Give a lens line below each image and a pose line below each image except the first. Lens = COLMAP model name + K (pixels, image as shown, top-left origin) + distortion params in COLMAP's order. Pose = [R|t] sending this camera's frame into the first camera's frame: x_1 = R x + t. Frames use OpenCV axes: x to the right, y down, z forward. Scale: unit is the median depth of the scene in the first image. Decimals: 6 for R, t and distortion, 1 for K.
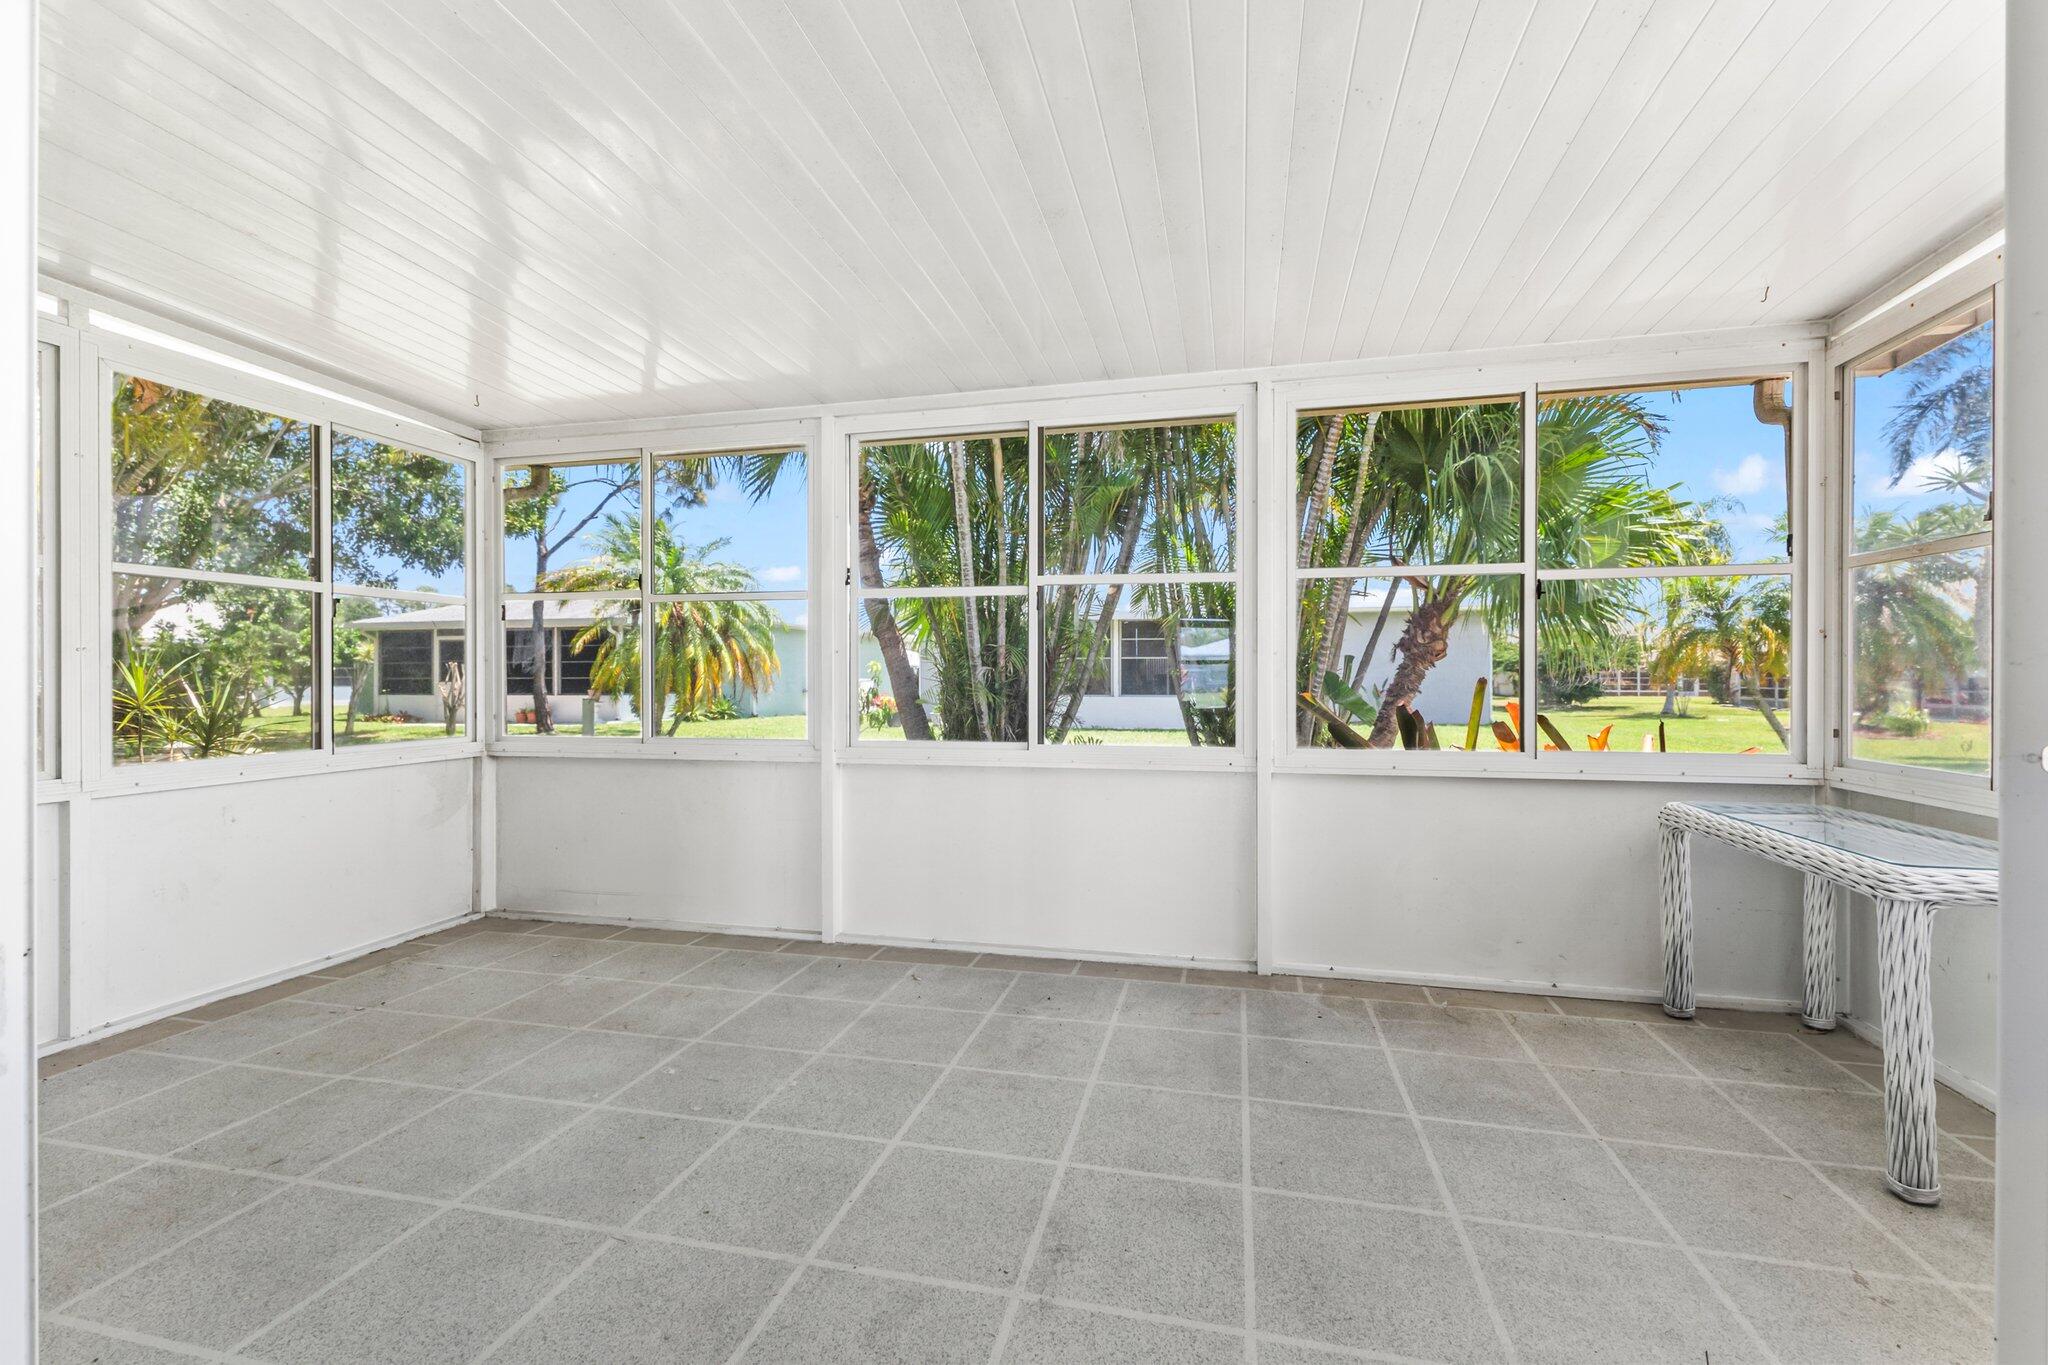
lens RADIAL K [[880.6, 0, 1023.7], [0, 880.6, 672.3], [0, 0, 1]] dist [0.011132, 0.000169]
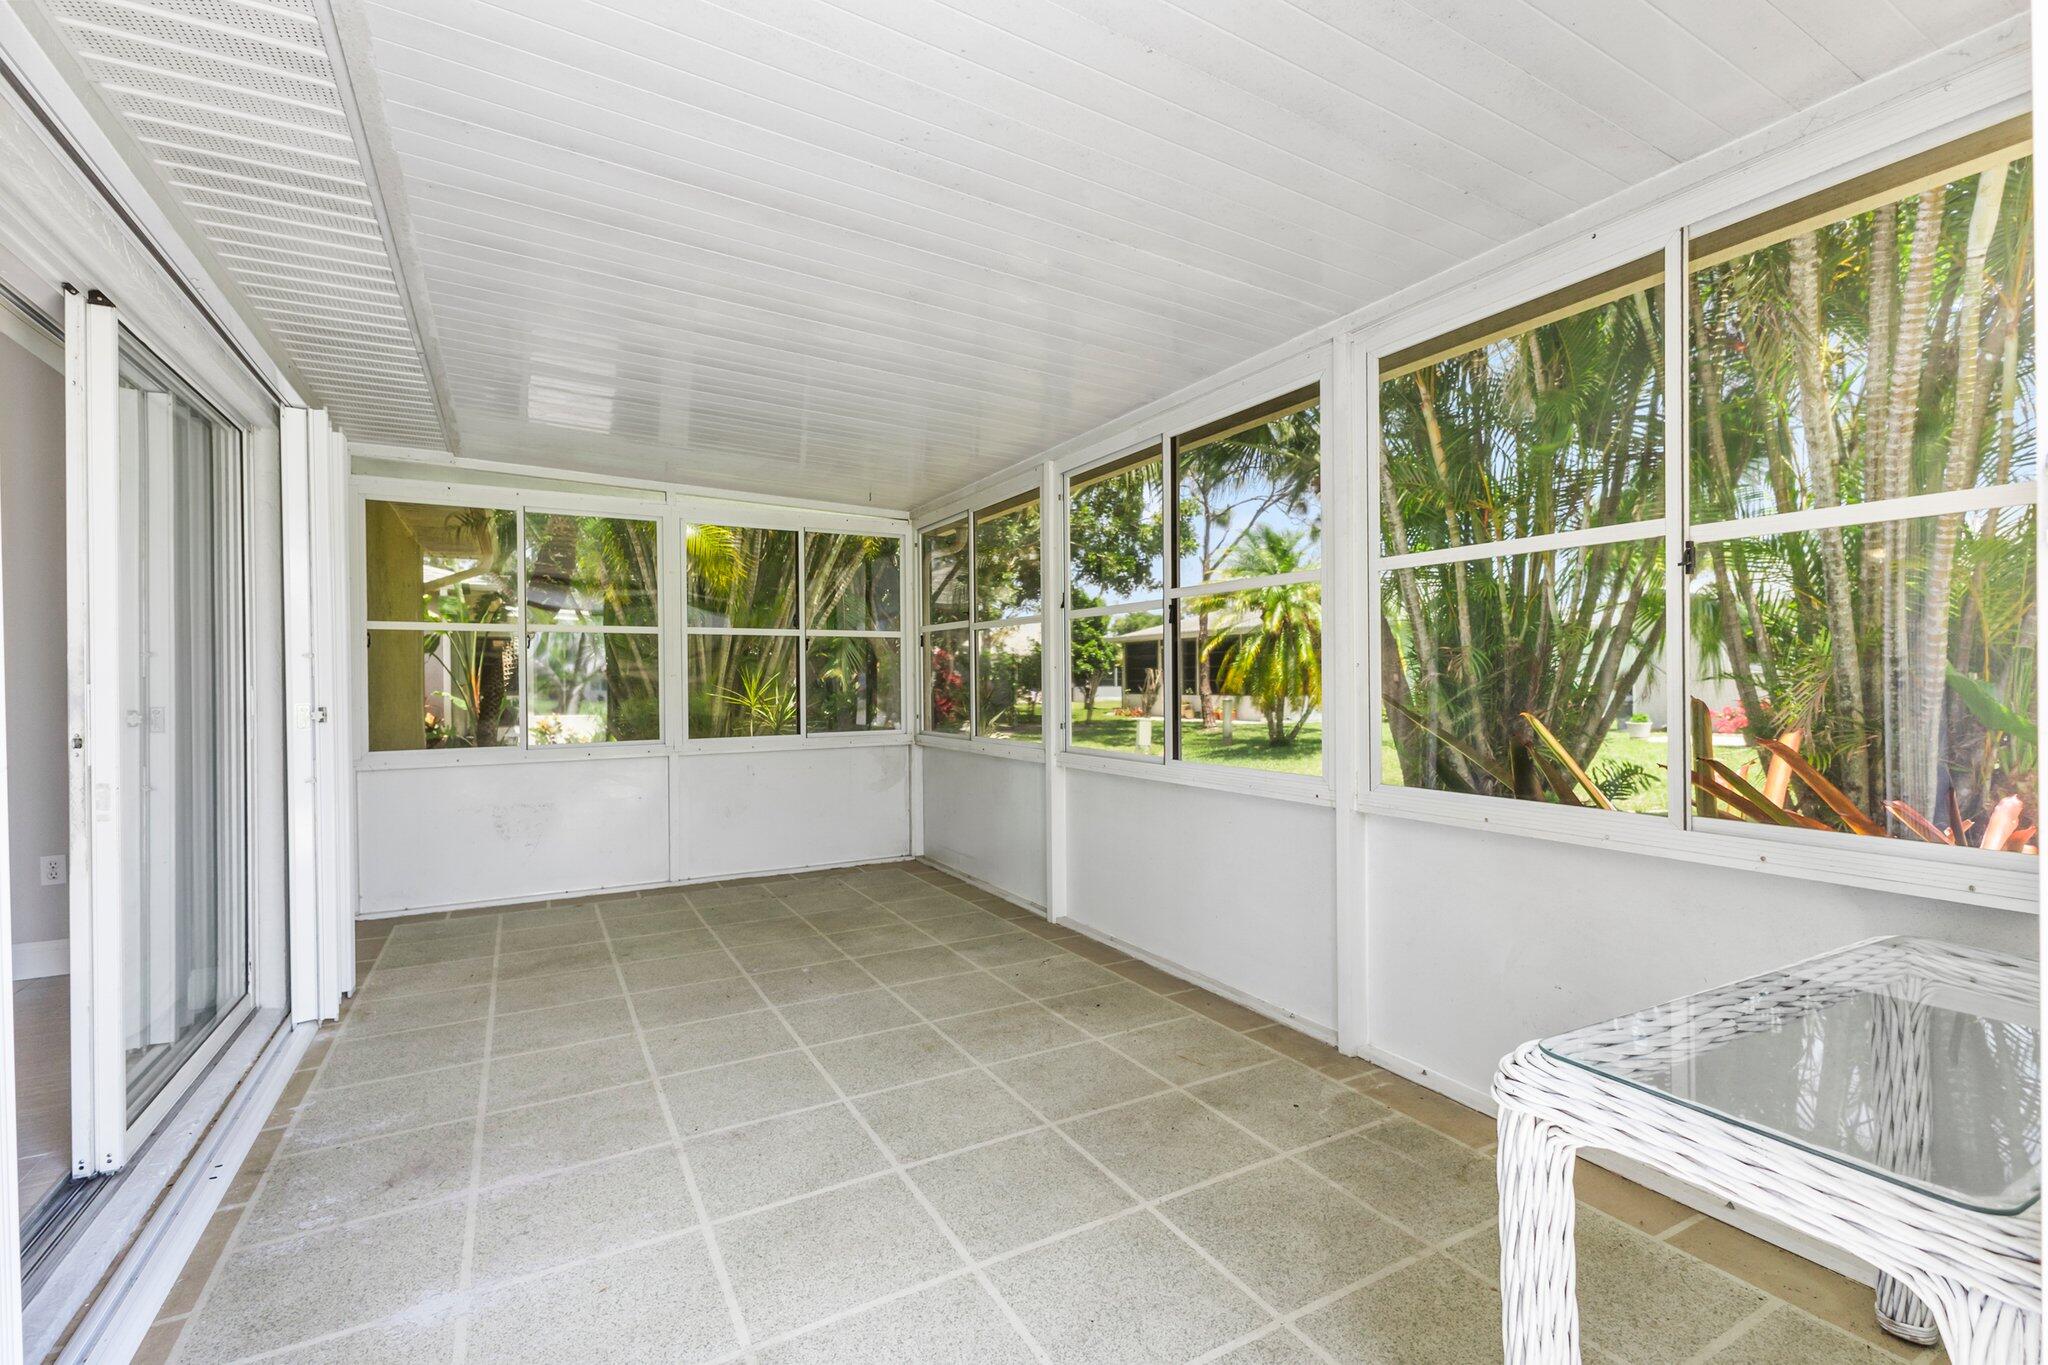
lens RADIAL K [[892.3, 0, 1022.3], [0, 892.3, 676.1], [0, 0, 1]] dist [0.005448, 0.000456]
pose [[0.680424, -0.006816, -0.732787, 0.723502], [0.011492, 0.999933, 0.001371, -0.016767], [0.732728, -0.009354, 0.680457, 0.225290]]
